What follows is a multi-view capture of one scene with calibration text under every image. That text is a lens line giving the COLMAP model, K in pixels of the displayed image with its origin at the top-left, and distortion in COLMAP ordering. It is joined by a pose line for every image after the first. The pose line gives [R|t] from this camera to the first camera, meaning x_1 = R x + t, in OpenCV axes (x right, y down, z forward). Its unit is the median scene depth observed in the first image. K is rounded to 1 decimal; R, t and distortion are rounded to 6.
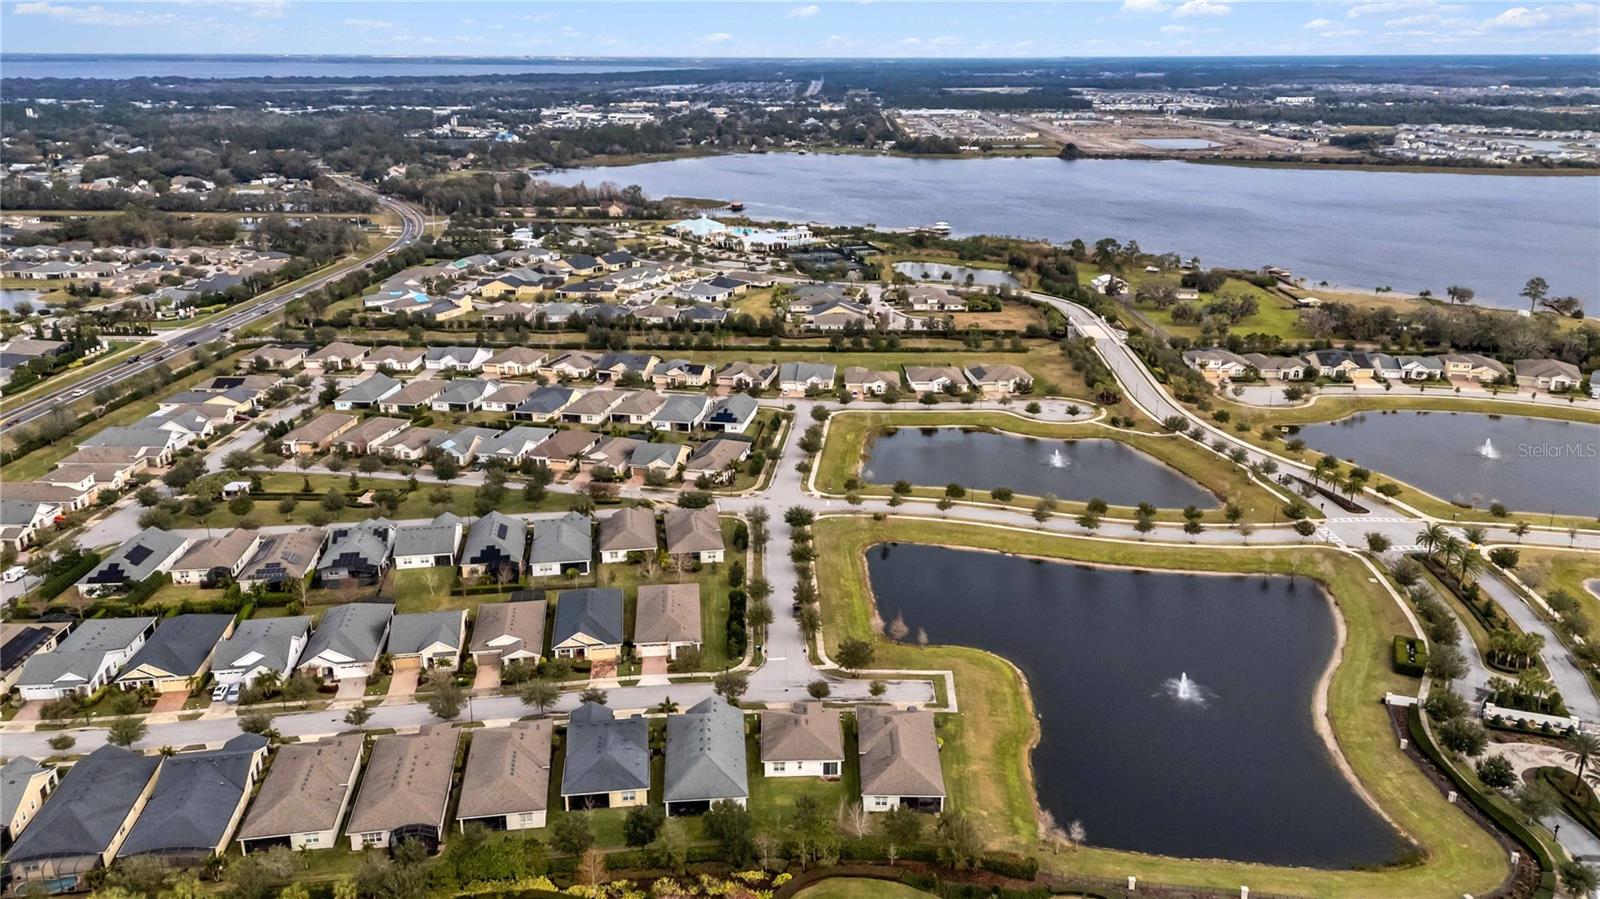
lens RADIAL K [[1164.0, 0, 800.0], [0, 1164.0, 449.5], [0, 0, 1]] dist [0.090834, -0.066948]
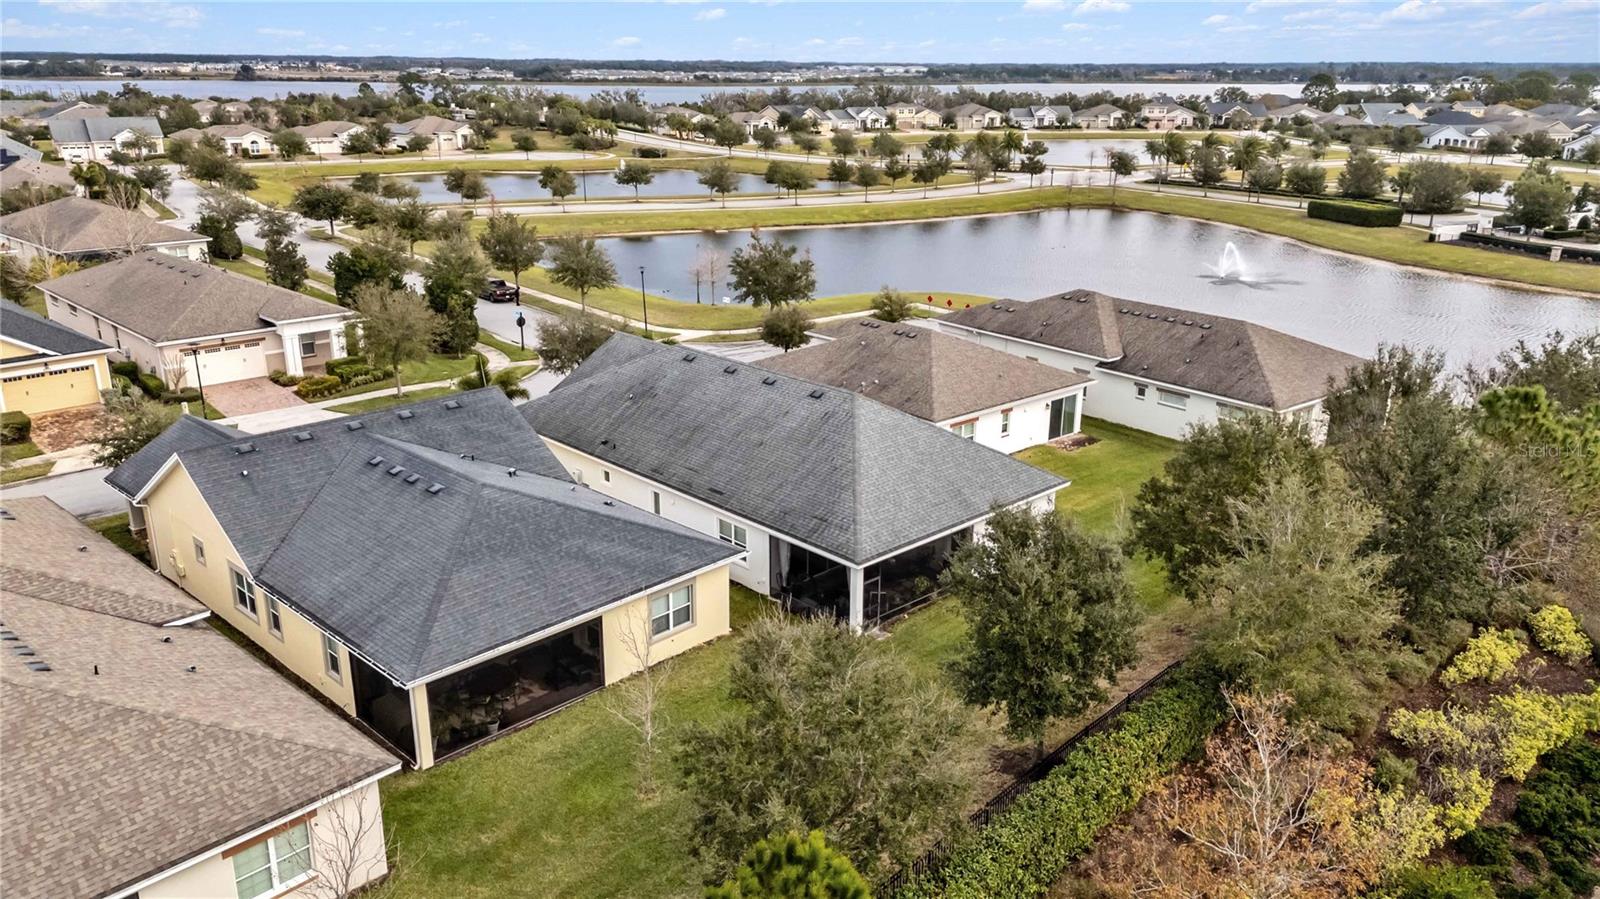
lens RADIAL K [[1164.0, 0, 800.0], [0, 1164.0, 449.5], [0, 0, 1]] dist [0.090834, -0.066948]
pose [[0.786432, -0.190871, 0.587446, -0.201938], [0.177002, 0.980812, 0.081724, 0.202625], [-0.591772, 0.039709, 0.805126, 0.649279]]
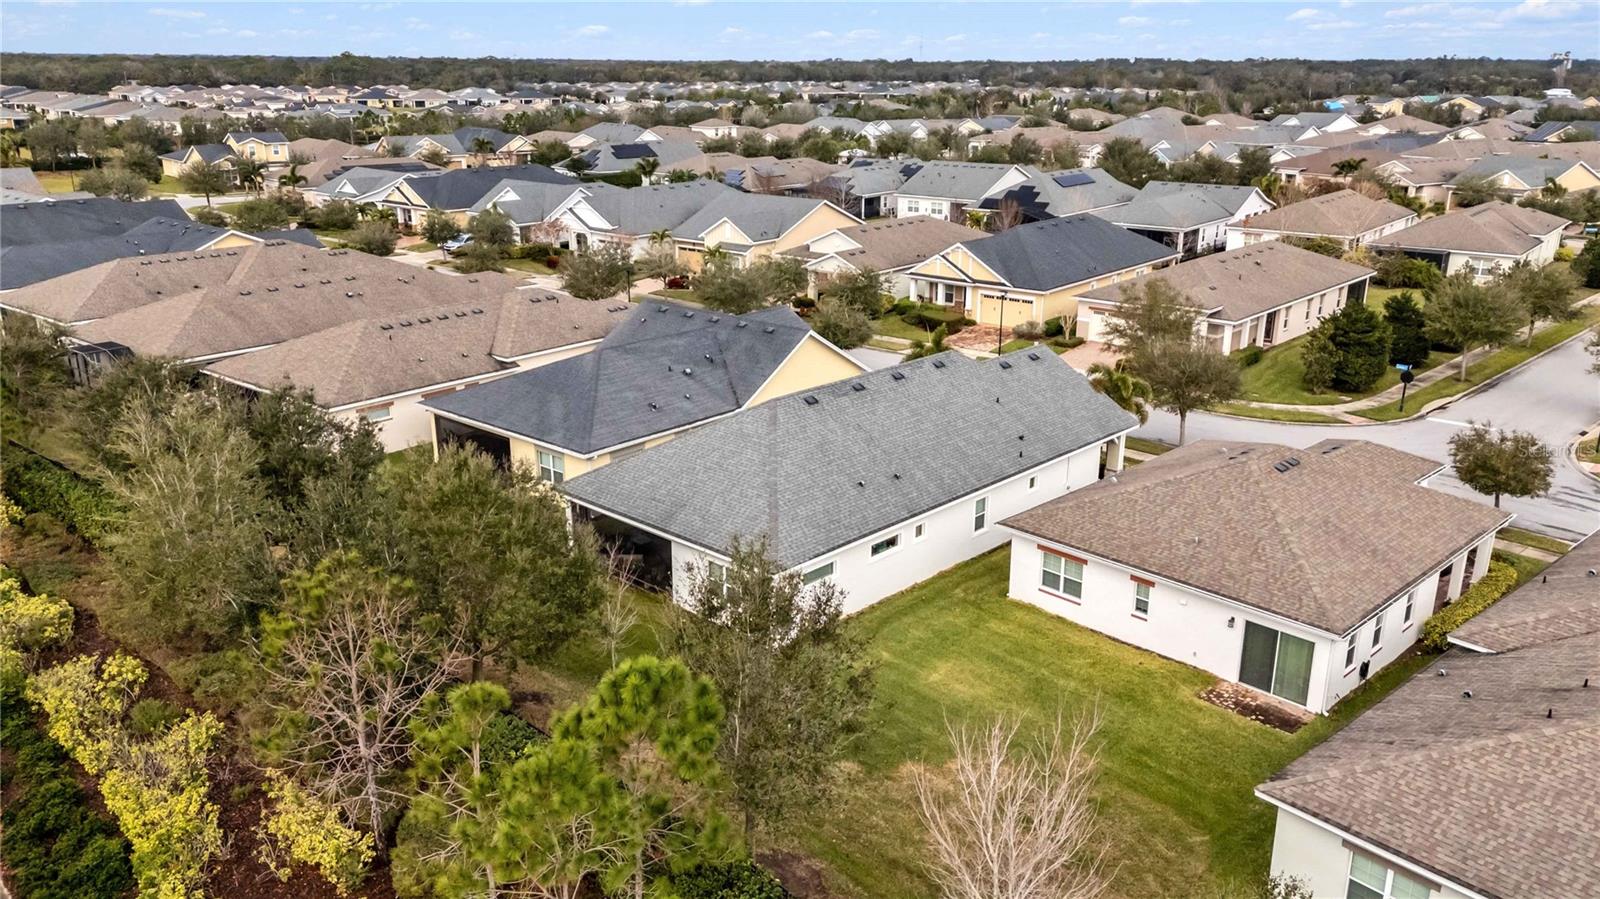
lens RADIAL K [[1164.0, 0, 800.0], [0, 1164.0, 449.5], [0, 0, 1]] dist [0.090834, -0.066948]
pose [[0.669448, 0.230946, -0.706047, 0.090105], [-0.215217, 0.969981, 0.113217, 0.195016], [0.711000, 0.076161, 0.699056, 0.670836]]
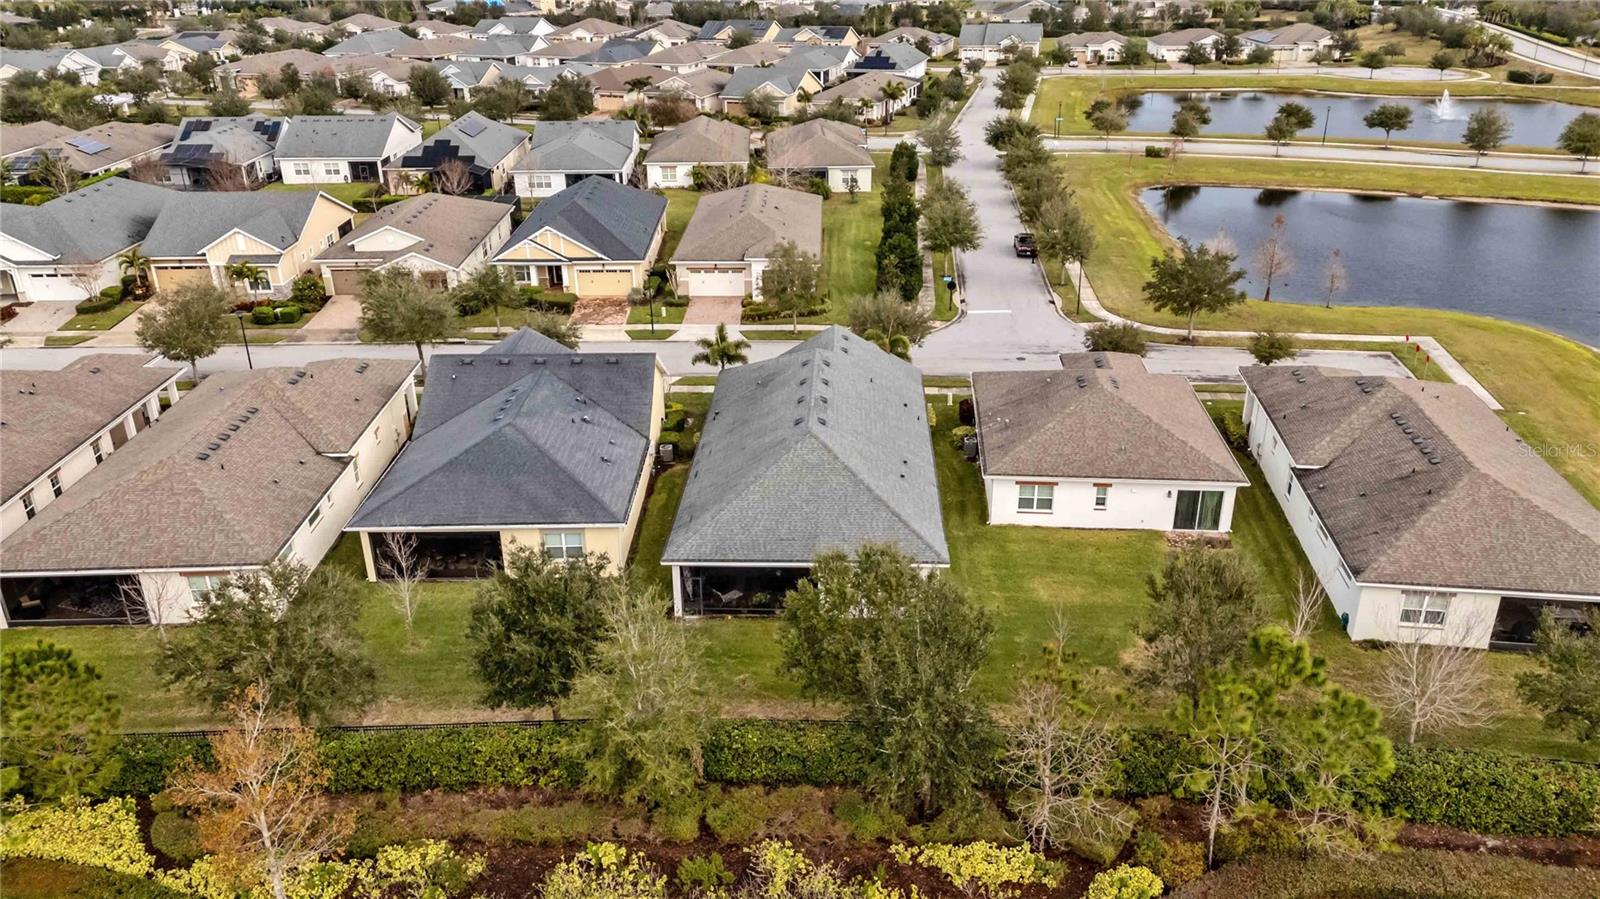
lens RADIAL K [[1164.0, 0, 800.0], [0, 1164.0, 449.5], [0, 0, 1]] dist [0.090834, -0.066948]
pose [[0.992342, 0.041340, -0.116394, -0.038479], [-0.027248, 0.992381, 0.120154, 0.185999], [0.120475, -0.116062, 0.985908, 0.567404]]
